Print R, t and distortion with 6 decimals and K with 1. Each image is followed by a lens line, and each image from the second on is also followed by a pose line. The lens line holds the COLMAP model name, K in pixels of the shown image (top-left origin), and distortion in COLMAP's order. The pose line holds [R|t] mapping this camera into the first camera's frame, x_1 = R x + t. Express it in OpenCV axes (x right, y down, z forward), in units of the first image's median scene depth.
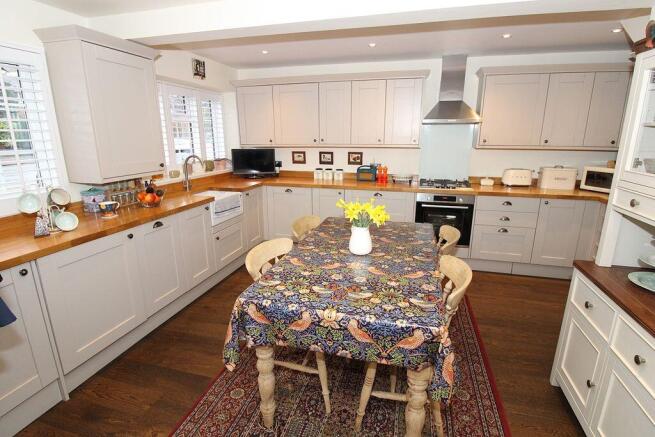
lens RADIAL K [[311.1, 0, 322.7], [0, 311.1, 216.7], [0, 0, 1]] dist [-0.001581, -0.000163]
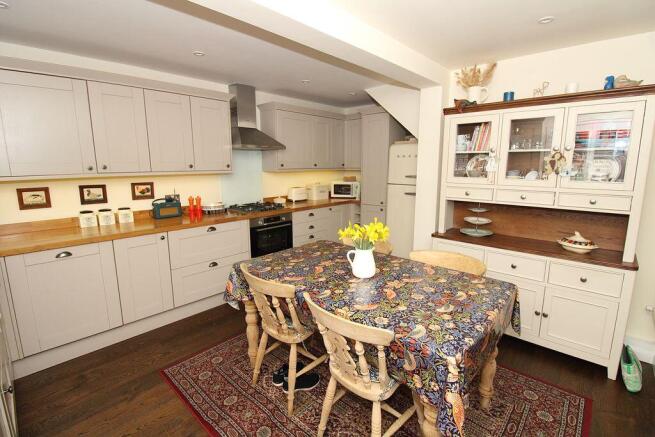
lens RADIAL K [[311.1, 0, 322.7], [0, 311.1, 216.7], [0, 0, 1]] dist [-0.001581, -0.000163]
pose [[0.459762, -0.154032, 0.874582, -0.360195], [0.228773, 0.972146, 0.050951, -0.068002], [-0.858069, 0.176655, 0.482194, 0.289130]]
